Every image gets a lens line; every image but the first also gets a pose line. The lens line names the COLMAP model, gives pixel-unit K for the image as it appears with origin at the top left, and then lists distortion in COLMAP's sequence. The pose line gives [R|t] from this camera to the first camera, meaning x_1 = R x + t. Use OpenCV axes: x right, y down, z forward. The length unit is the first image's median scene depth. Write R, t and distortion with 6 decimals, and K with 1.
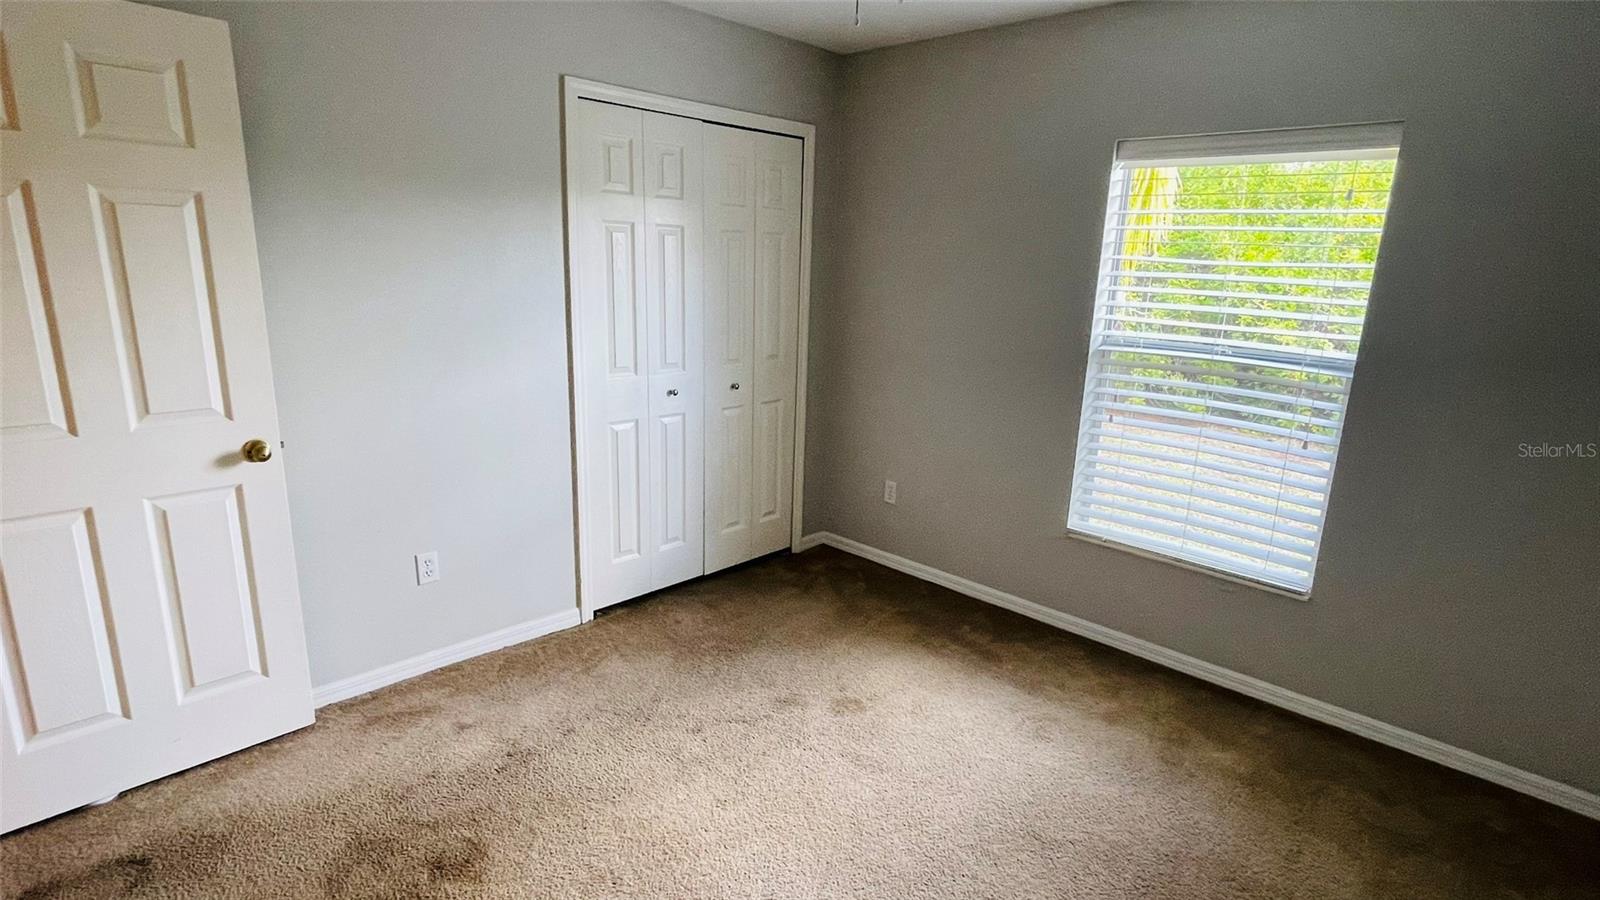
lens RADIAL K [[825.3, 0, 802.4], [0, 825.3, 452.7], [0, 0, 1]] dist [0.004799, 0.001247]
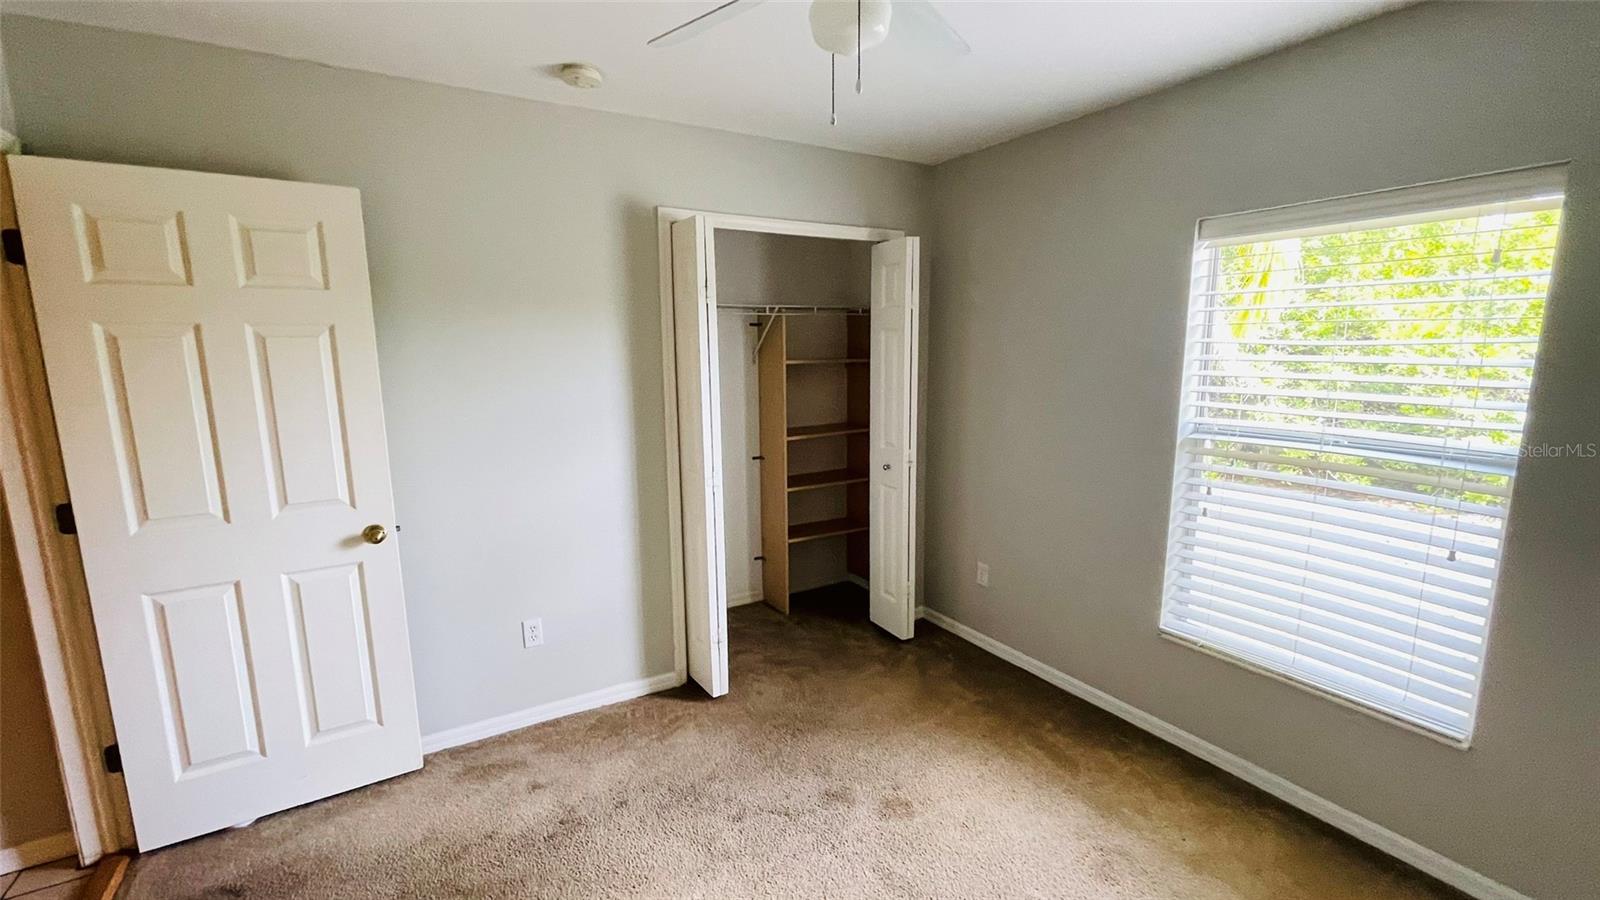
lens RADIAL K [[693.1, 0, 800.0], [0, 693.1, 450.0], [0, 0, 1]] dist [-0.026758, 0.021603]
pose [[0.966197, -0.000217, -0.257804, 0.154772], [-0.020528, 0.996760, -0.077773, -0.047919], [0.256986, 0.080436, 0.963062, 0.157932]]
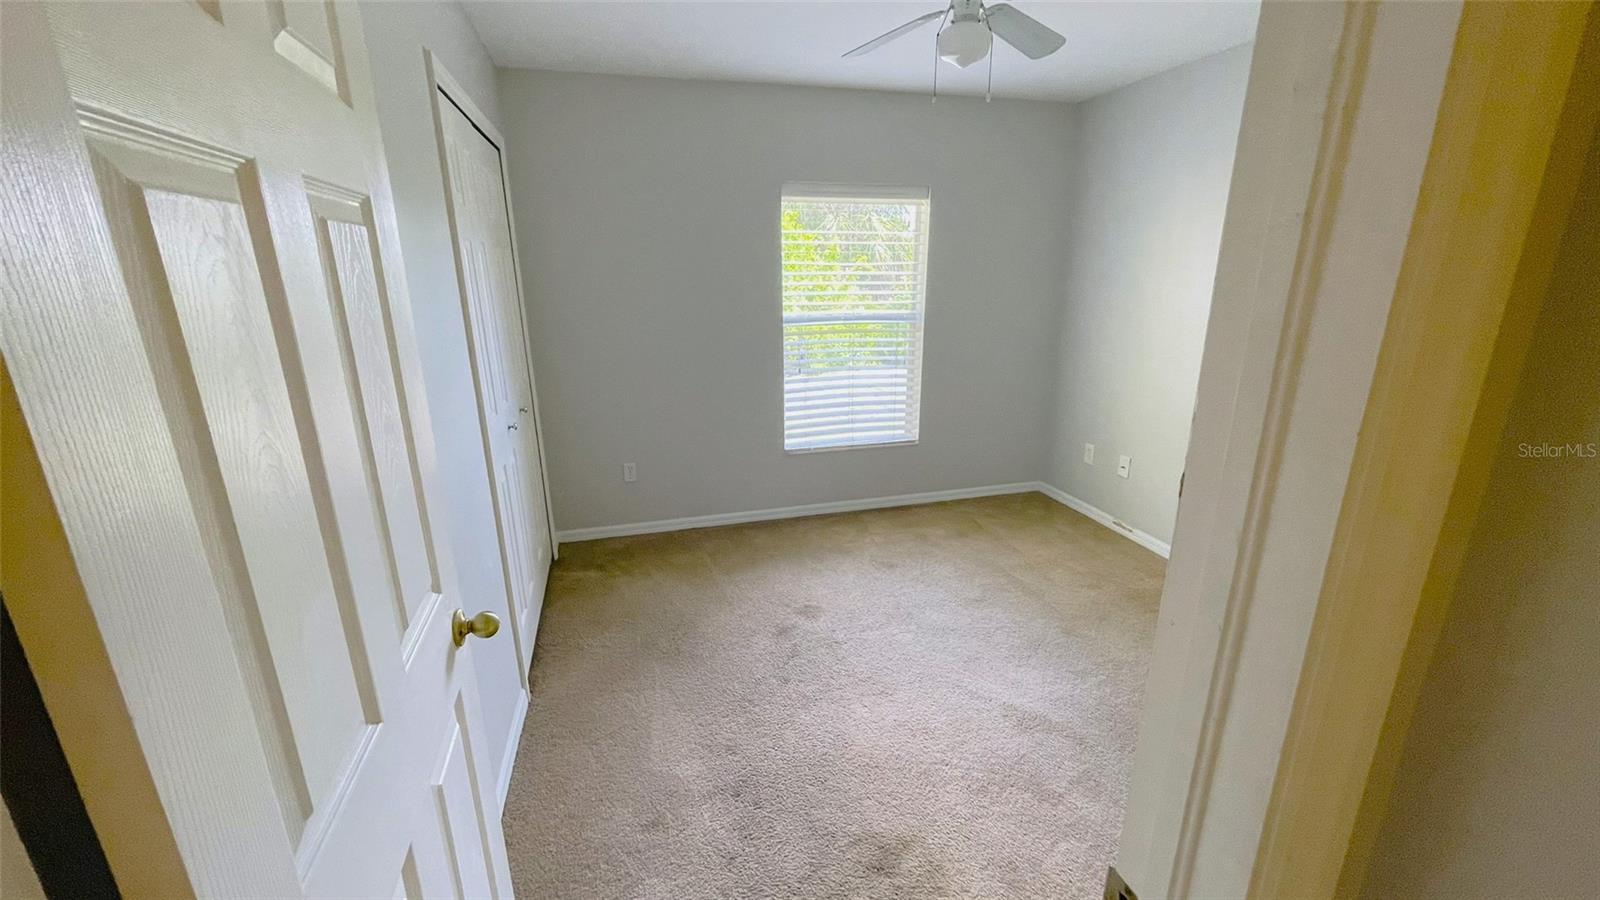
lens RADIAL K [[662.7, 0, 808.1], [0, 662.7, 453.1], [0, 0, 1]] dist [0.086240, 0.000040]
pose [[0.485316, -0.282061, 0.827593, -0.774898], [0.219771, 0.955500, 0.196776, -0.154269], [-0.846268, 0.086382, 0.525708, 0.407977]]
